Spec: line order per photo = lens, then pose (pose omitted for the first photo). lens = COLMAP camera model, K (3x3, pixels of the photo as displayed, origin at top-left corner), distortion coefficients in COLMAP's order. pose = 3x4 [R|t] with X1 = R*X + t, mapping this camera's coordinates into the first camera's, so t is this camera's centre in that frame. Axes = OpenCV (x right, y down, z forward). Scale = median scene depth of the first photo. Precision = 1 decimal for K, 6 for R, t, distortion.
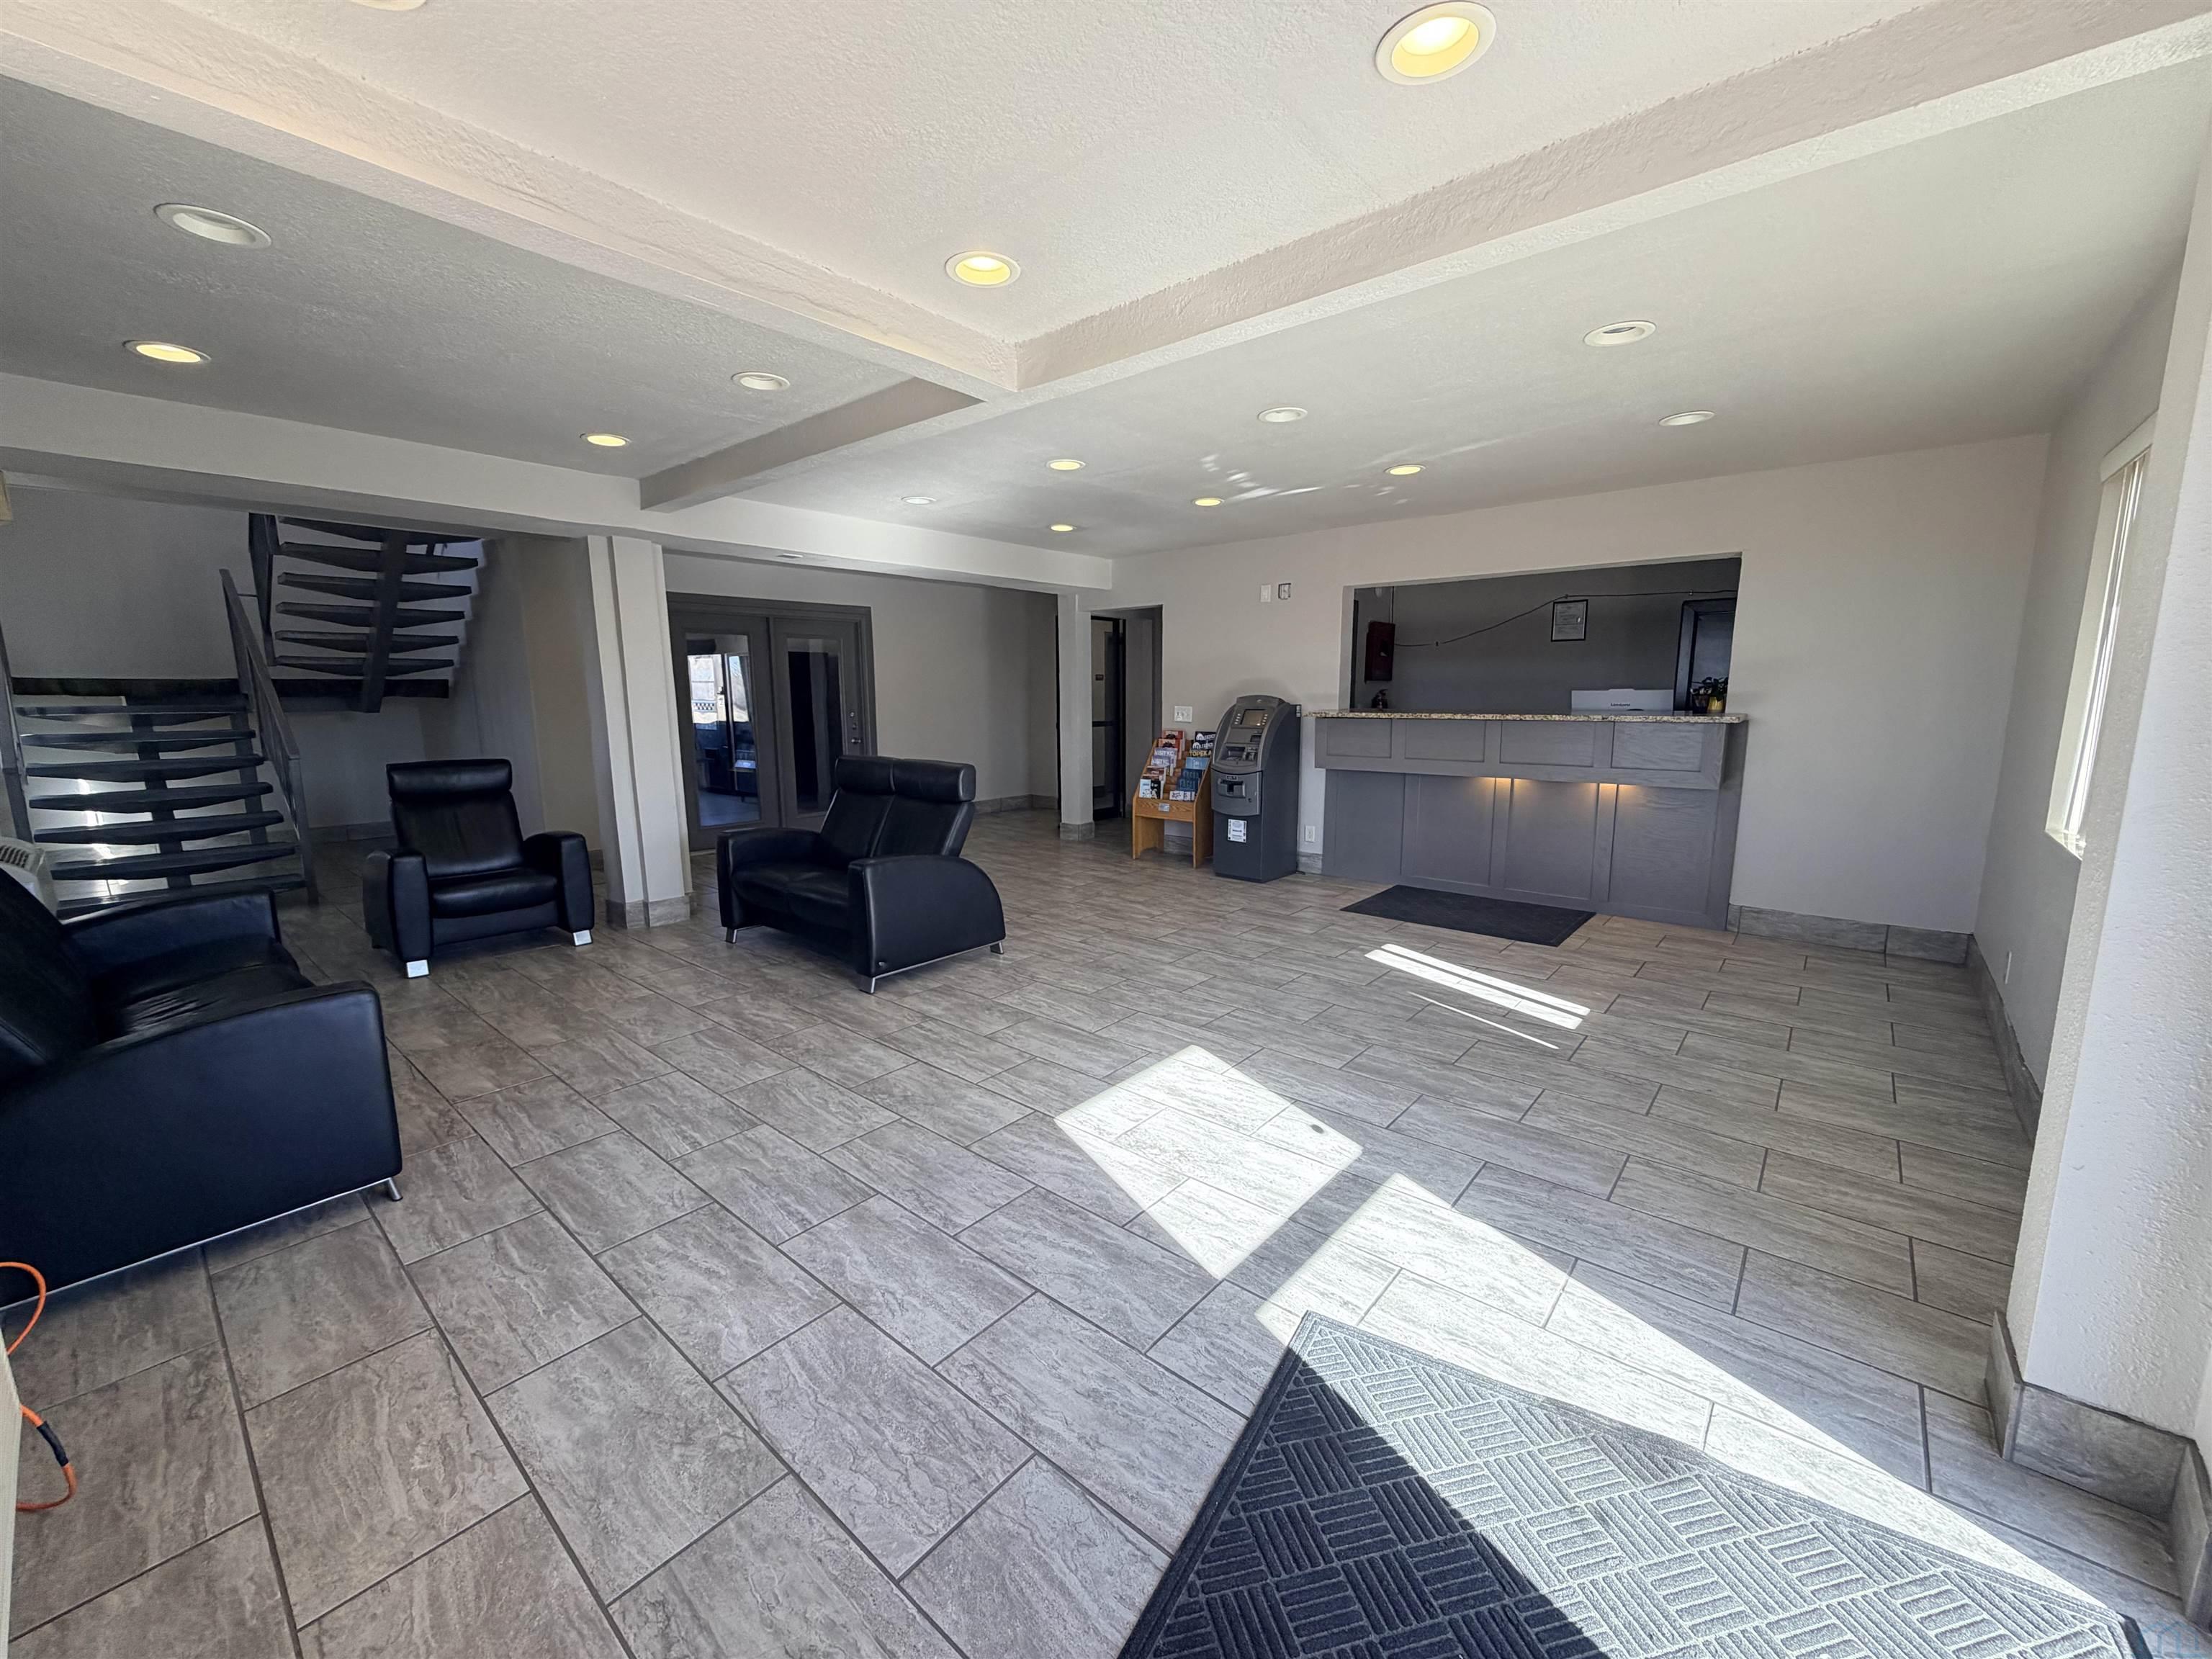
lens RADIAL K [[878.0, 0, 1102.1], [0, 878.0, 830.6], [0, 0, 1]] dist [0.001280, 0.000202]
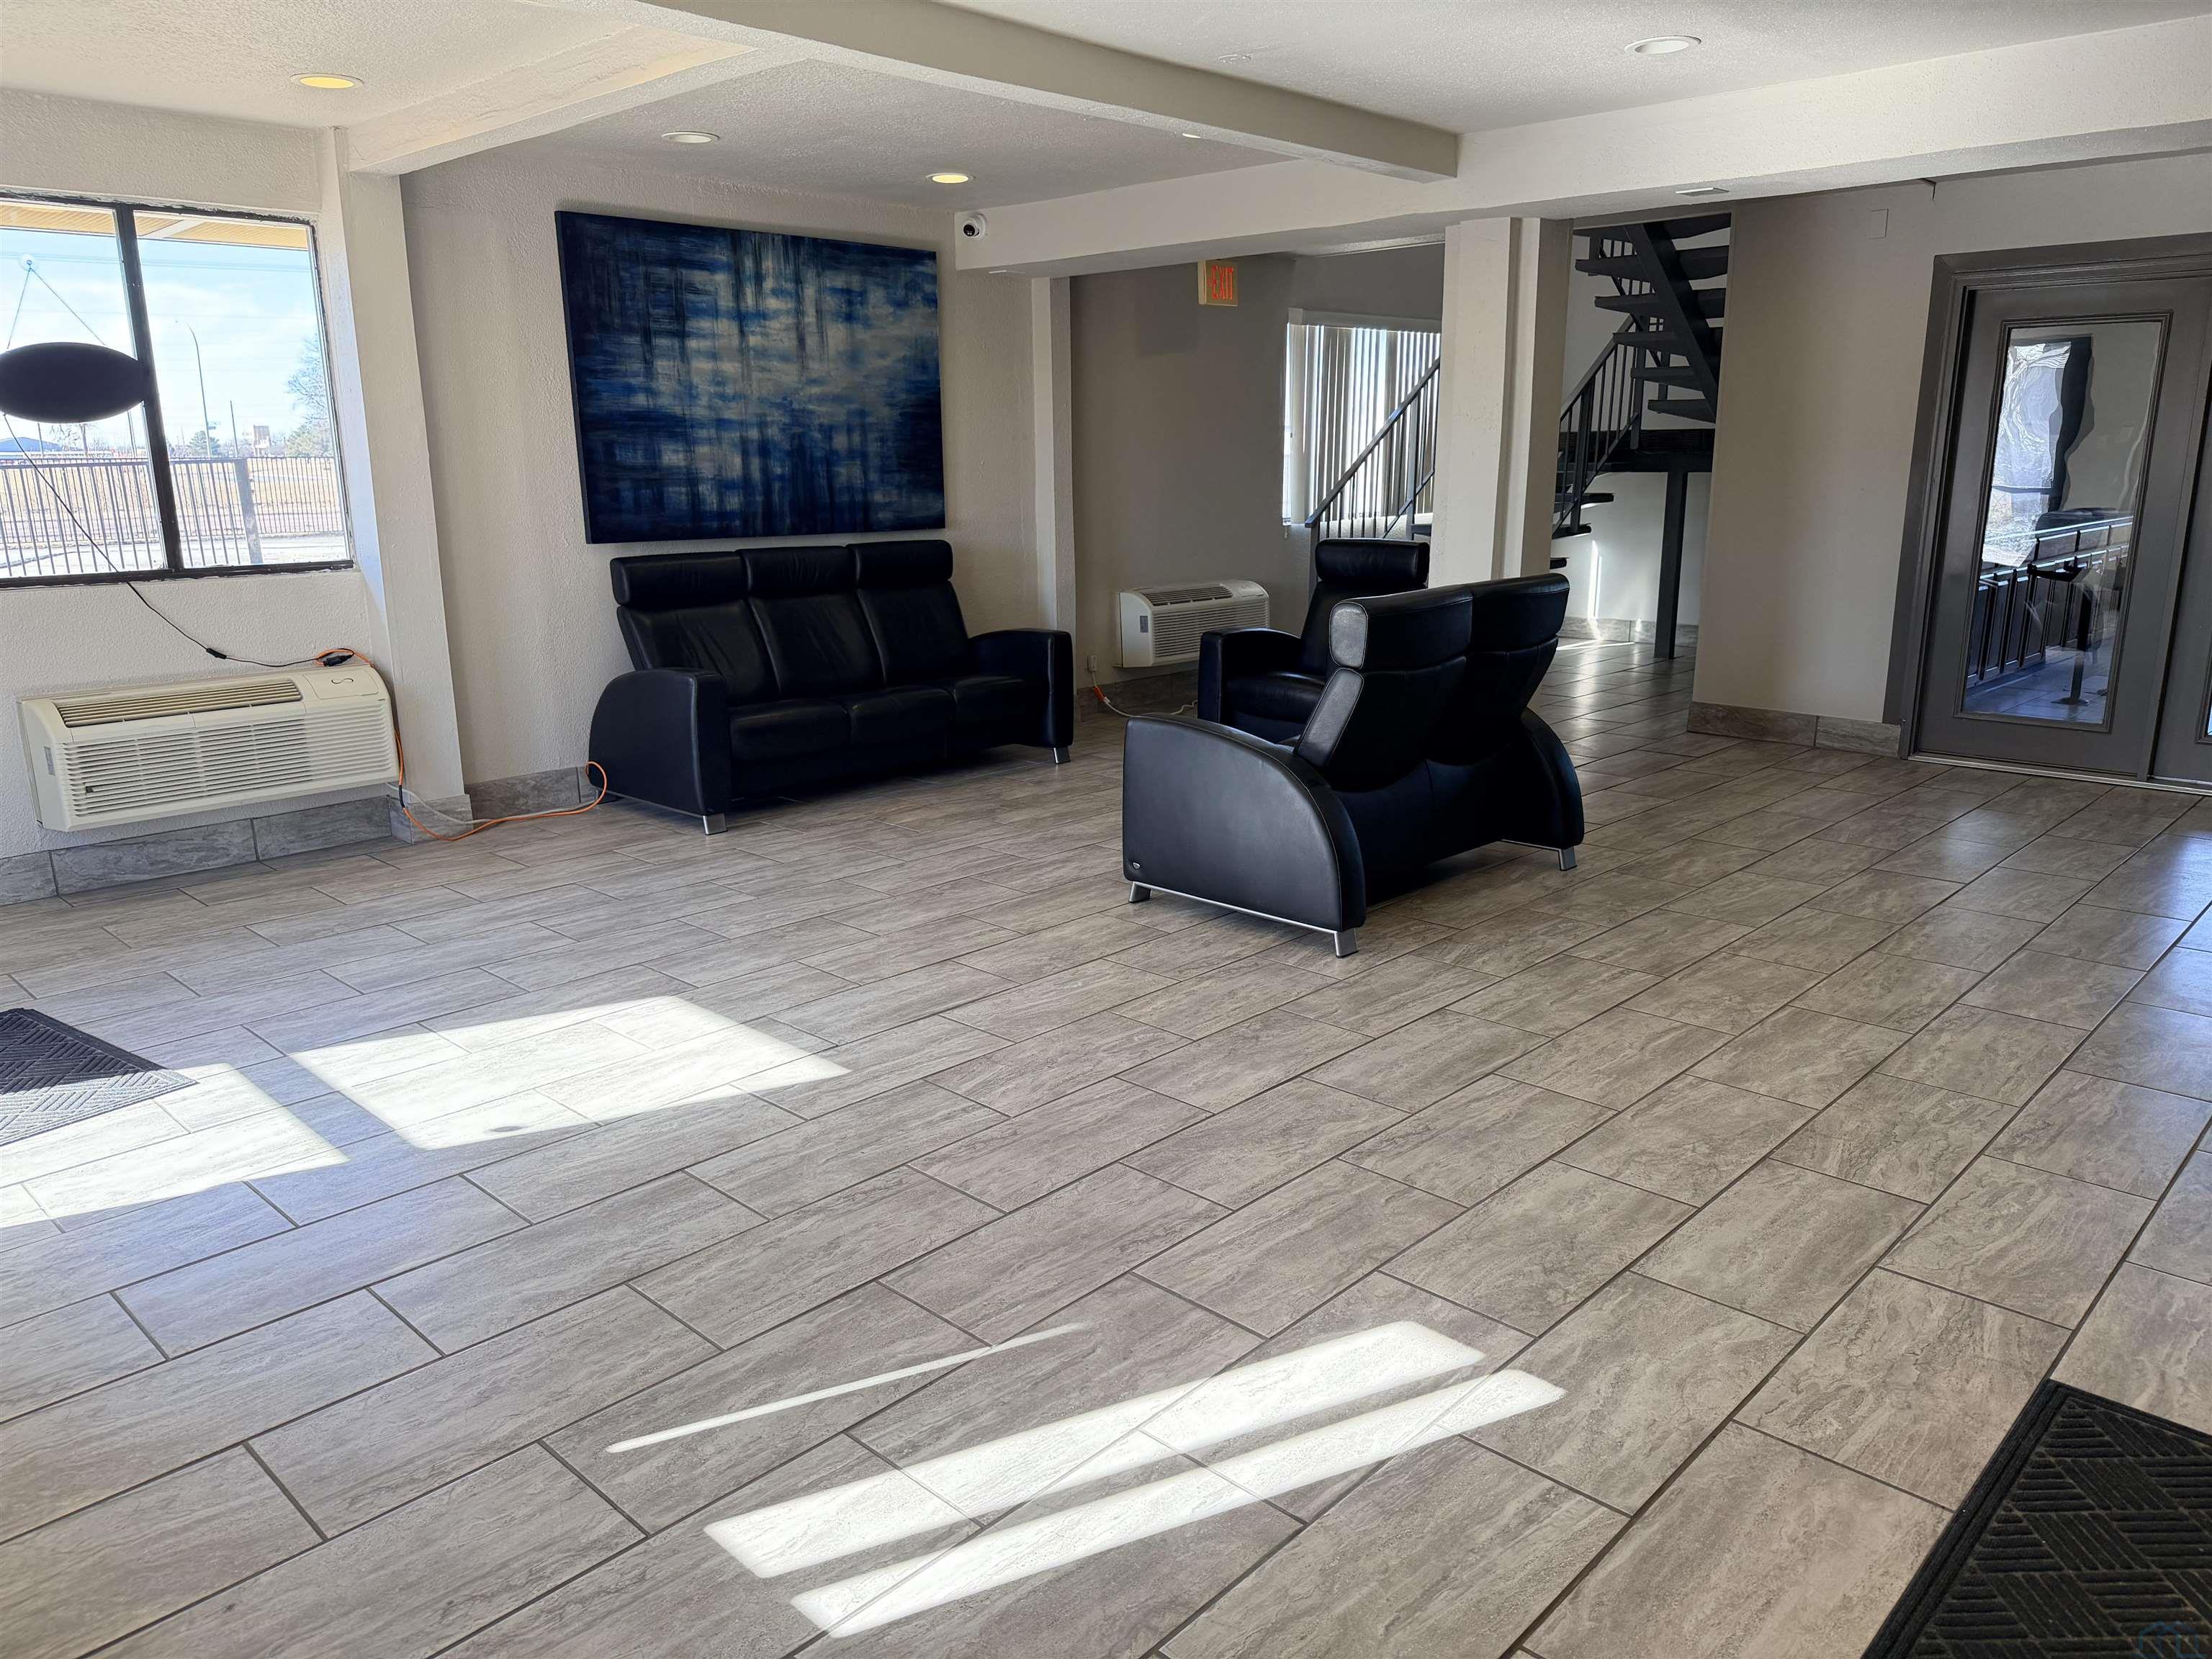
lens RADIAL K [[1534.8, 0, 1108.0], [0, 1534.8, 837.8], [0, 0, 1]] dist [0.145136, -0.249843]
pose [[-0.053663, 0.247367, -0.967435, 0.798411], [-0.148288, 0.956114, 0.252698, -0.149664], [0.987487, 0.157020, -0.014627, 0.862637]]
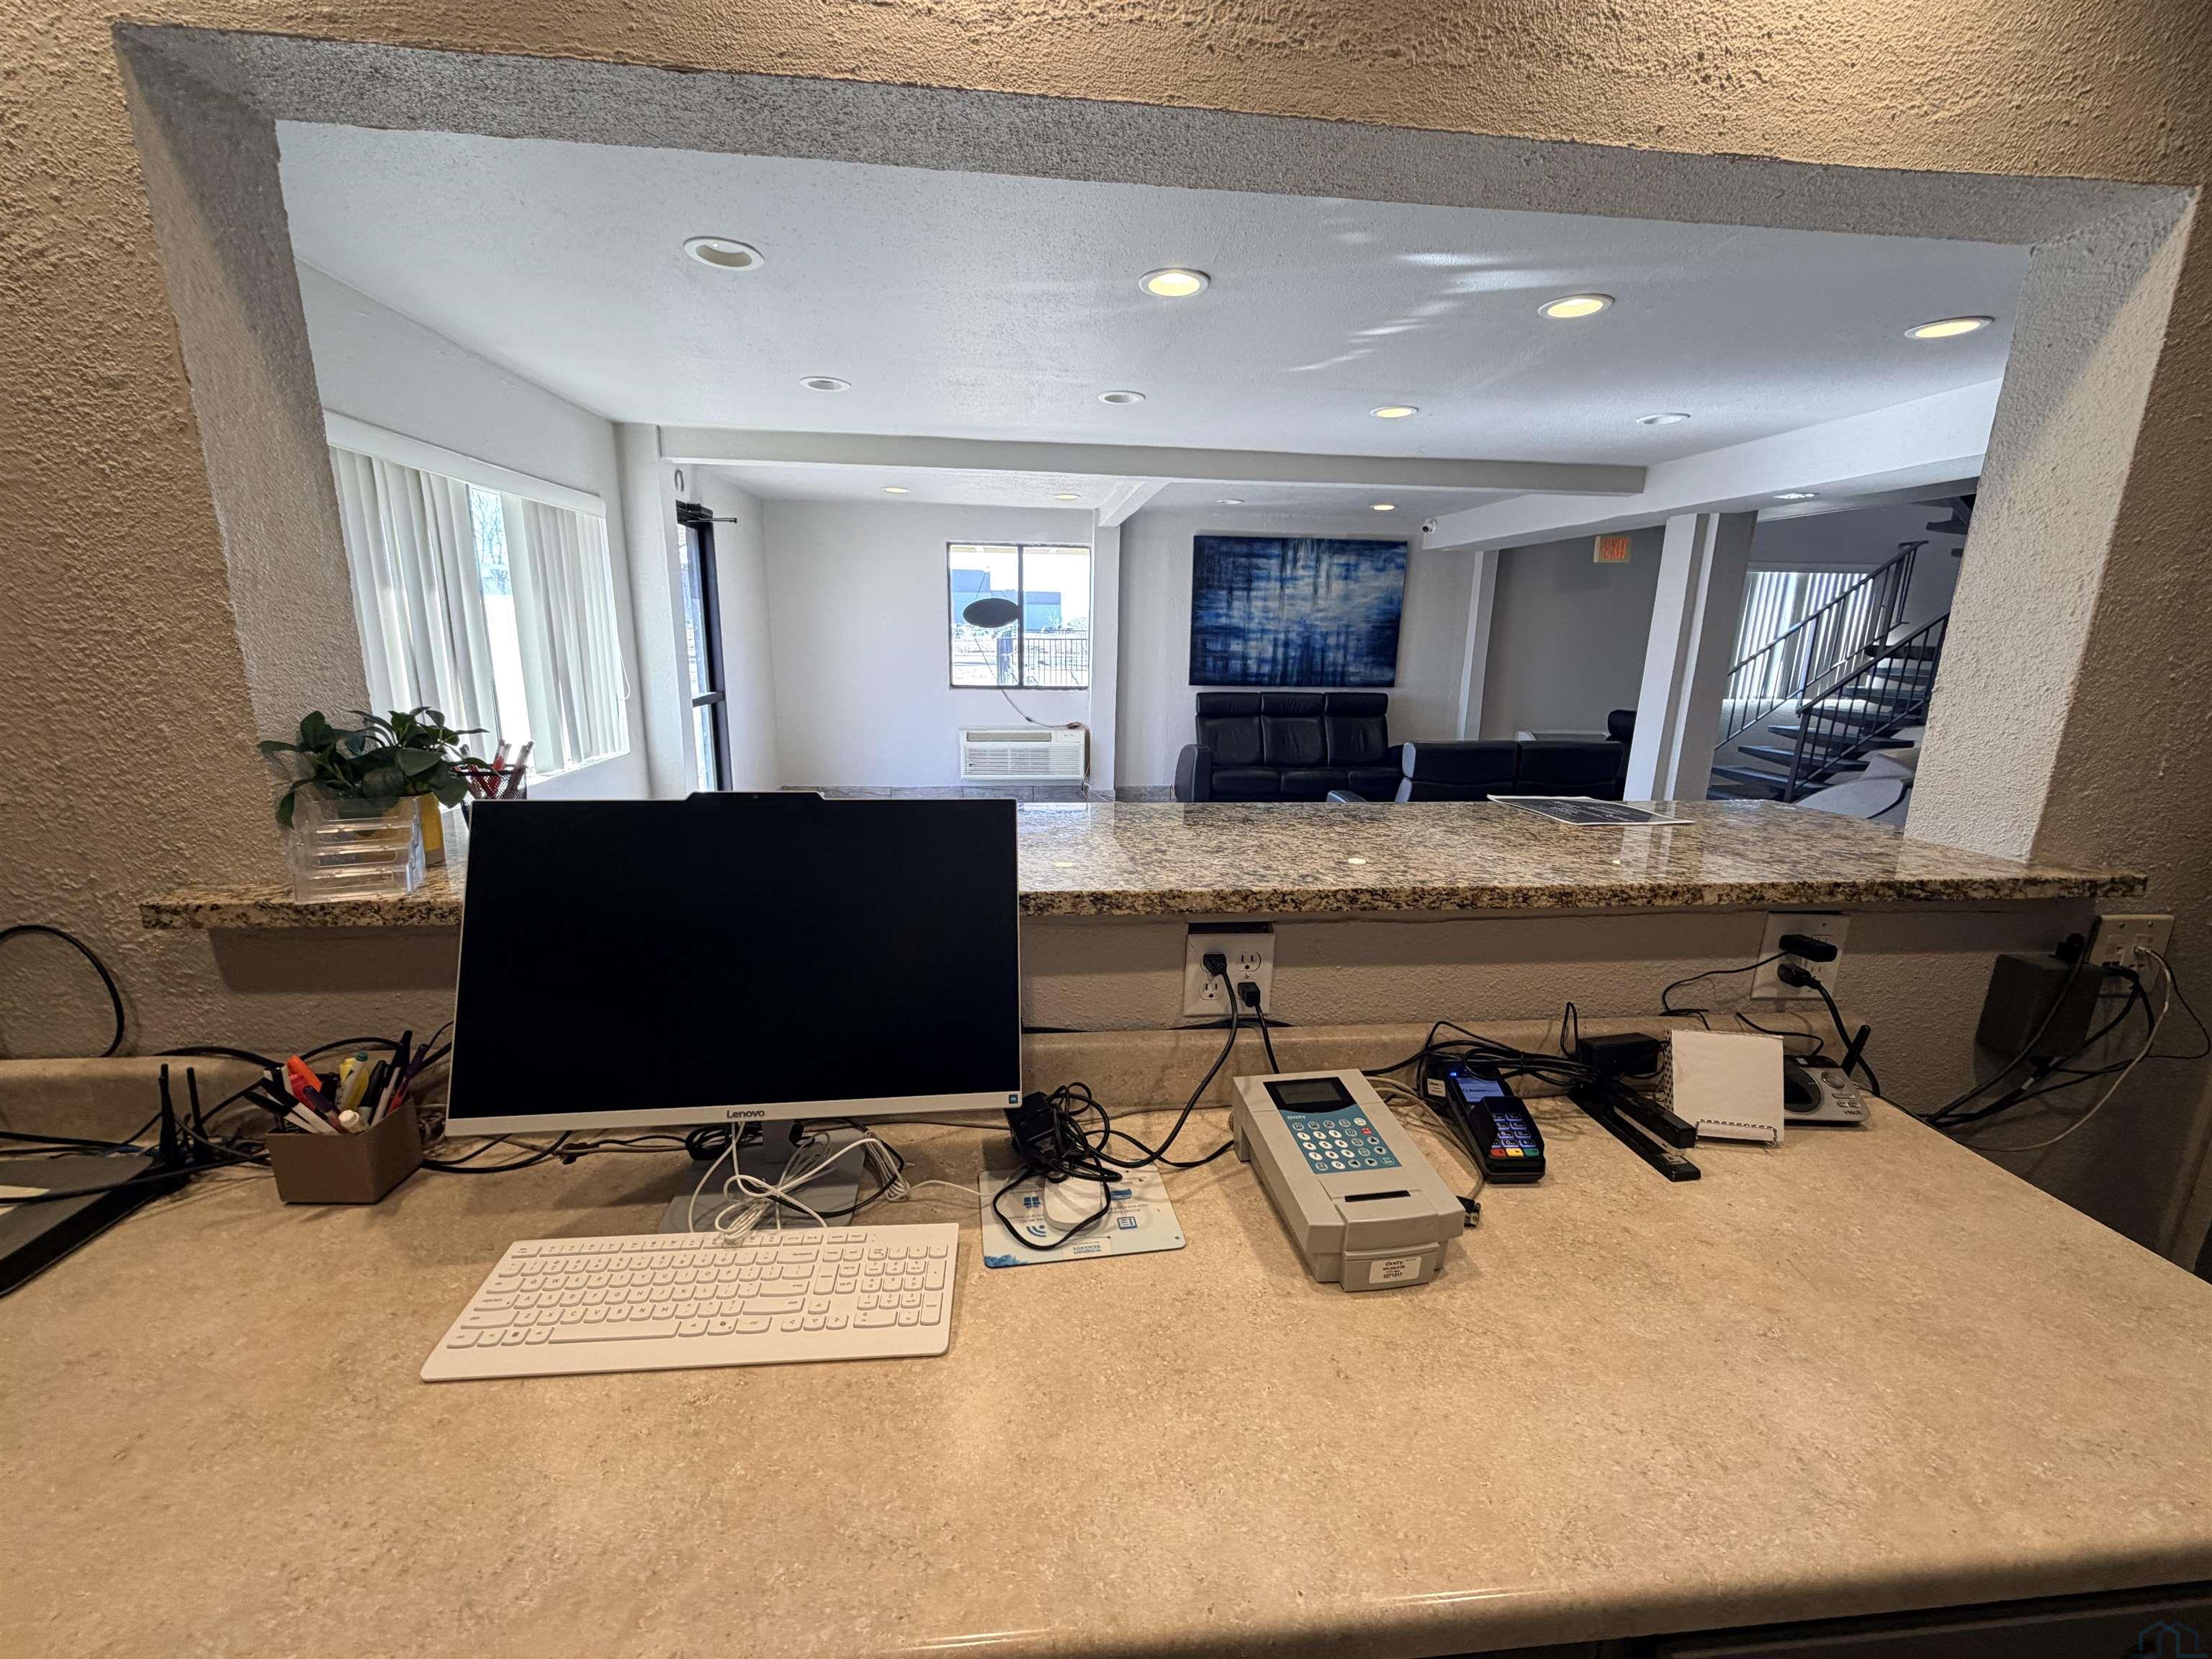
lens RADIAL K [[857.4, 0, 1096.2], [0, 857.4, 822.8], [0, 0, 1]] dist [-0.001697, -0.000006]
pose [[-0.688604, 0.156738, -0.707995, 0.757186], [-0.125653, 0.935799, 0.329382, -0.252815], [0.714168, 0.315775, -0.624700, 1.324523]]
